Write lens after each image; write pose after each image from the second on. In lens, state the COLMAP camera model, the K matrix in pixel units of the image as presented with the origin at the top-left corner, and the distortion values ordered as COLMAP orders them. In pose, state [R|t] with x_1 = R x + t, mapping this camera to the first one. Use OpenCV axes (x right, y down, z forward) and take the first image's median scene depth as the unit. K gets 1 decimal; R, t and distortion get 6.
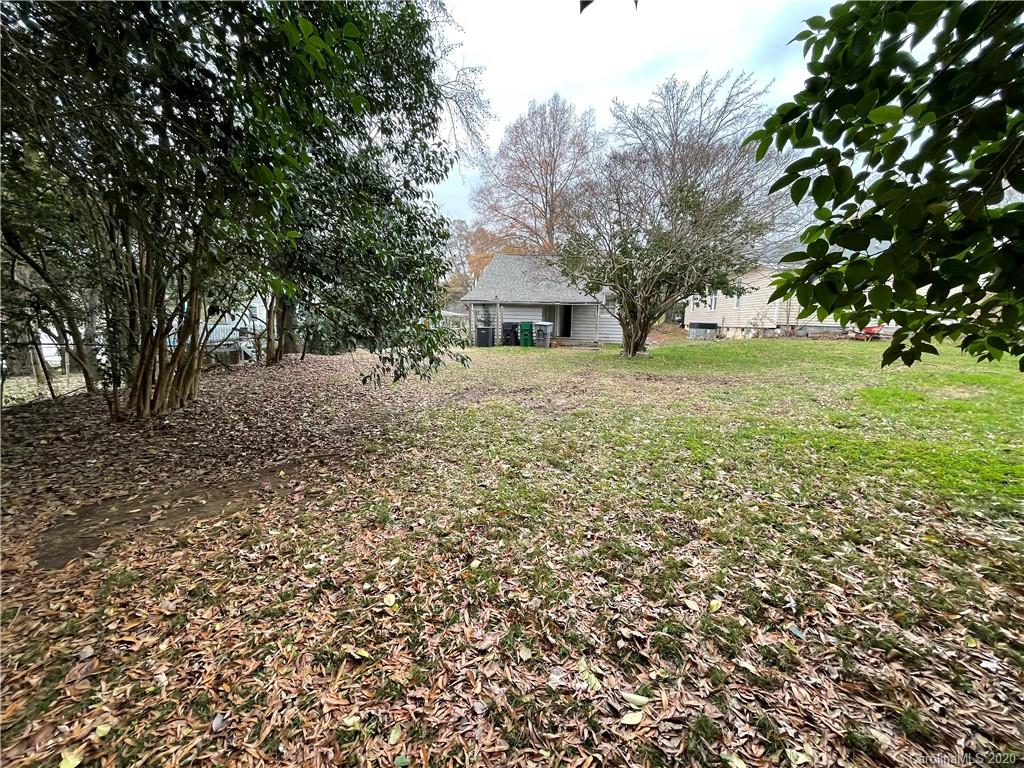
lens RADIAL K [[411.5, 0, 511.0], [0, 411.5, 383.7], [0, 0, 1]] dist [-0.000034, 0.000000]
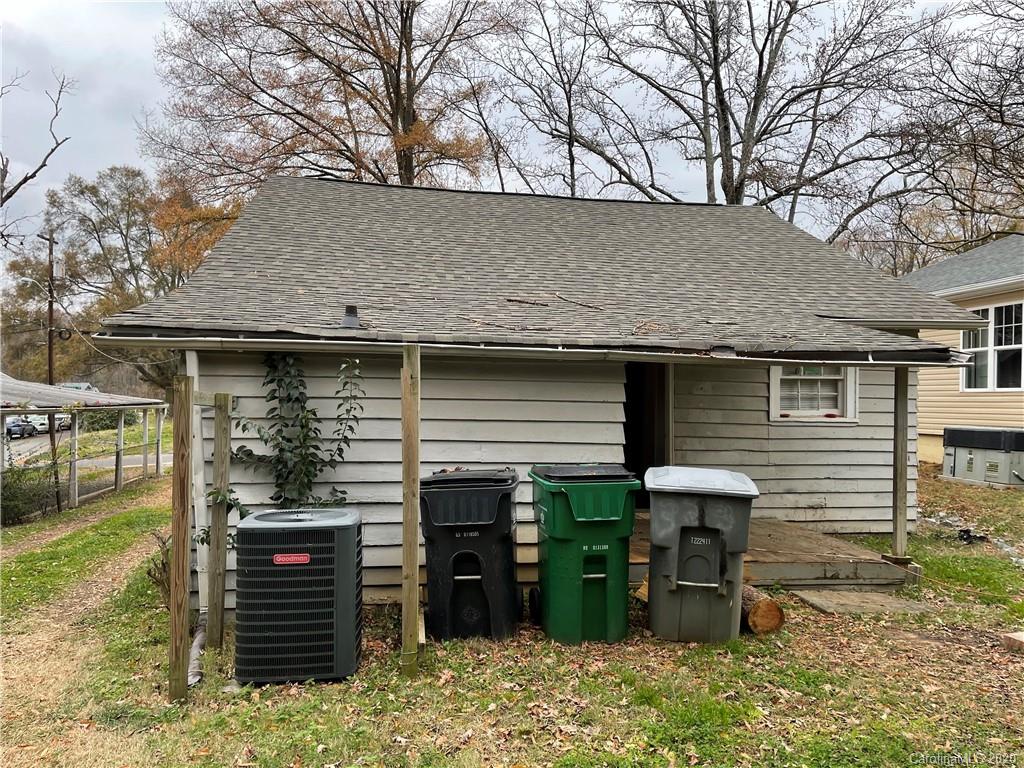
lens RADIAL K [[772.6, 0, 515.8], [0, 772.6, 387.6], [0, 0, 1]] dist [0.009753, -0.000029]
pose [[0.941023, 0.004859, 0.338308, -0.078875], [0.059685, 0.981833, -0.180118, -0.125193], [-0.333037, 0.189687, 0.923637, 0.714205]]
